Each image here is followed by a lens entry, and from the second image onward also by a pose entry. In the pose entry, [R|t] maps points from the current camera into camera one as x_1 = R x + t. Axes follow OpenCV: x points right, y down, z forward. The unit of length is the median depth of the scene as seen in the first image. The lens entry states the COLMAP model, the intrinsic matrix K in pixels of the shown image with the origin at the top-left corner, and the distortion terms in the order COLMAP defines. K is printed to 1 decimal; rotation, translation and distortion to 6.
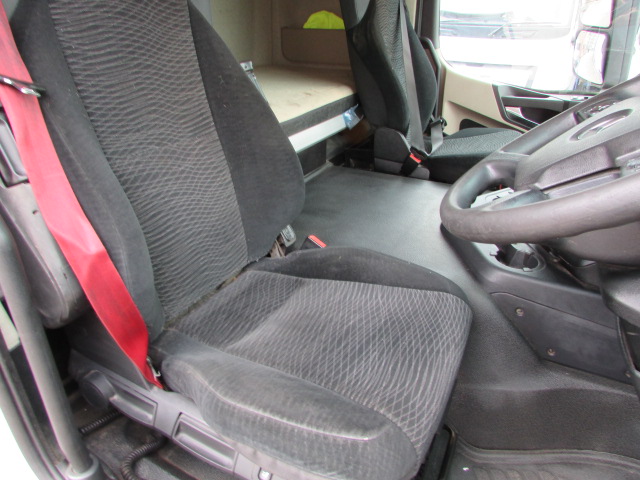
lens RADIAL K [[448.9, 0, 324.3], [0, 448.9, 238.9], [0, 0, 1]] dist [-0.031719, 0.000501]
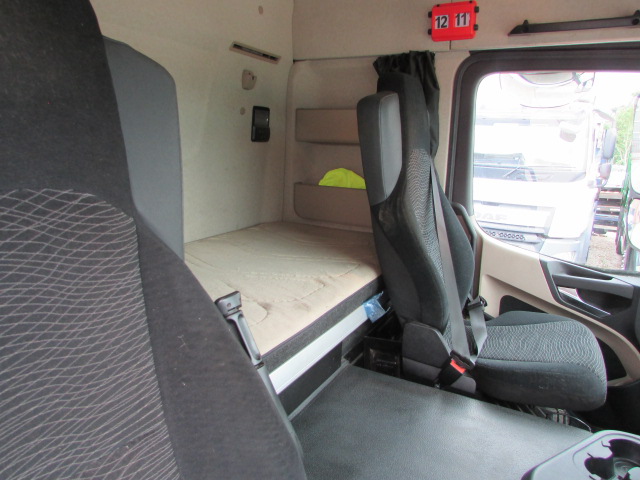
lens RADIAL K [[455.4, 0, 323.0], [0, 455.4, 240.6], [0, 0, 1]] dist [-0.050404, 0.042391]
pose [[0.998979, 0.036298, -0.026914, -0.013329], [-0.041972, 0.966015, -0.255057, -0.176534], [0.016741, 0.255926, 0.966551, 0.189974]]
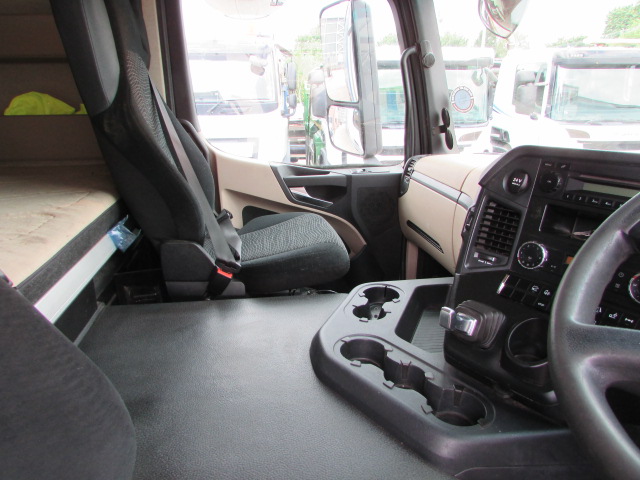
lens RADIAL K [[448.9, 0, 324.3], [0, 448.9, 238.9], [0, 0, 1]] dist [-0.031719, 0.000501]
pose [[0.823462, -0.179315, 0.538290, -0.055001], [0.259271, 0.962818, -0.075893, -0.130723], [-0.504666, 0.202058, 0.839336, 0.259932]]
